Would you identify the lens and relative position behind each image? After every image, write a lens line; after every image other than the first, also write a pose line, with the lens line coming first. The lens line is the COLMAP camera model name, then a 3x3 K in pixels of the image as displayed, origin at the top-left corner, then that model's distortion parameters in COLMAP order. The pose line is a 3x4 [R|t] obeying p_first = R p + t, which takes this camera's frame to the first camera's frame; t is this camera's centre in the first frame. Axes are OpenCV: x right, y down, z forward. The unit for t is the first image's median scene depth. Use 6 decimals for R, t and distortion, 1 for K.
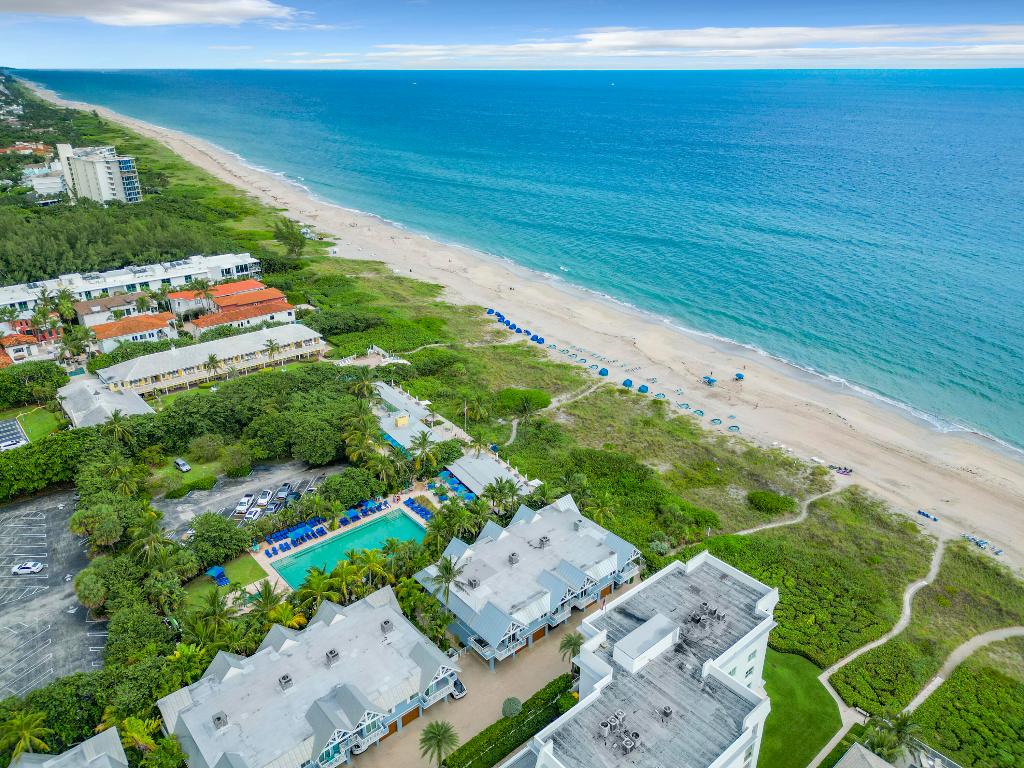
lens RADIAL K [[735.0, 0, 514.6], [0, 735.0, 402.8], [0, 0, 1]] dist [0.087498, -0.024407]
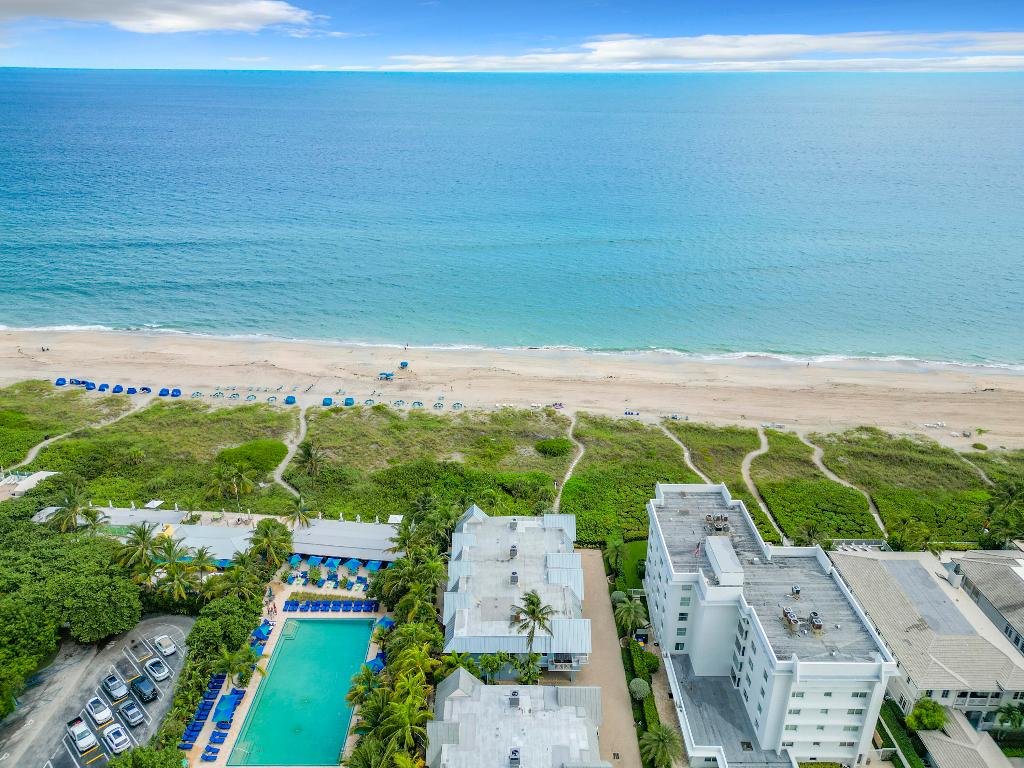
lens RADIAL K [[735.0, 0, 510.4], [0, 735.0, 394.8], [0, 0, 1]] dist [0.087498, -0.024407]
pose [[0.664757, -0.312061, 0.678761, -0.417820], [0.316269, 0.940696, 0.122742, -0.096819], [-0.676810, 0.133077, 0.724029, 0.188334]]
